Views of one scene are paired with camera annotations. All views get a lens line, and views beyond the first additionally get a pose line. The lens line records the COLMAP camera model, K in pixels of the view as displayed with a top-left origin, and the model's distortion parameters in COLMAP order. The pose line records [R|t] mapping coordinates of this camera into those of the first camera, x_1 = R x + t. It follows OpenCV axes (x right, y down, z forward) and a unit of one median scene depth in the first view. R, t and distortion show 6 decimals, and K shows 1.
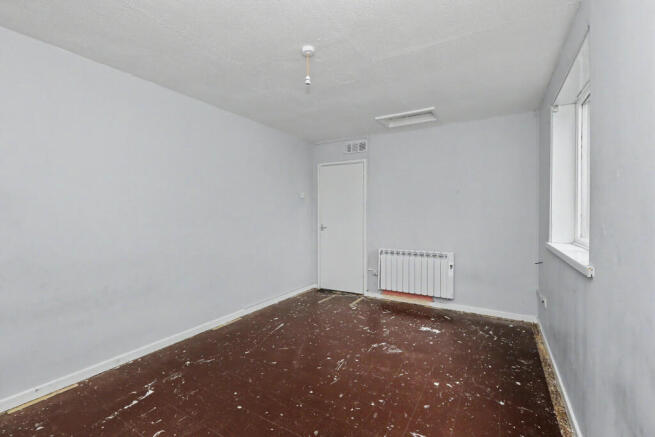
lens RADIAL K [[291.0, 0, 327.5], [0, 291.0, 218.5], [0, 0, 1]] dist [0.000961, 0.000446]
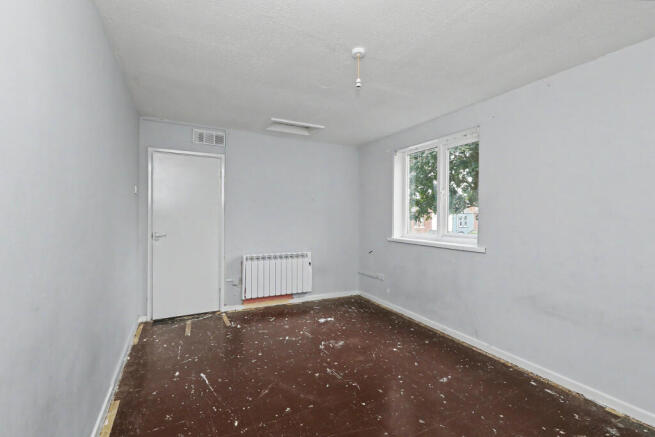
lens RADIAL K [[293.6, 0, 325.6], [0, 293.6, 217.2], [0, 0, 1]] dist [-0.001292, 0.000582]
pose [[0.535919, 0.002731, 0.844265, -0.533679], [0.002337, 0.999986, -0.004719, -0.014436], [-0.844266, 0.004502, 0.535905, 0.321536]]
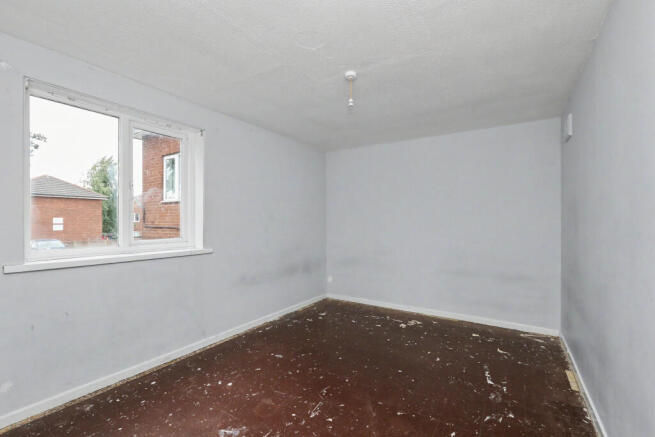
lens RADIAL K [[293.6, 0, 325.6], [0, 293.6, 217.2], [0, 0, 1]] dist [-0.001292, 0.000582]
pose [[-0.999420, -0.001010, 0.034038, -0.005672], [-0.000868, 0.999991, 0.004195, -0.026450], [-0.034042, 0.004163, -0.999412, 1.197453]]
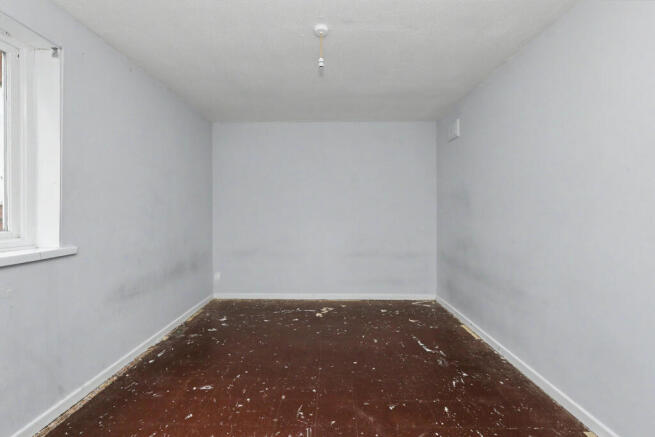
lens RADIAL K [[294.5, 0, 326.1], [0, 294.5, 209.0], [0, 0, 1]] dist [-0.000389, 0.000276]
pose [[-0.864712, -0.003451, -0.502257, 0.224076], [-0.008746, 0.999928, 0.008187, -0.007784], [0.502192, 0.011472, -0.864680, 1.034541]]
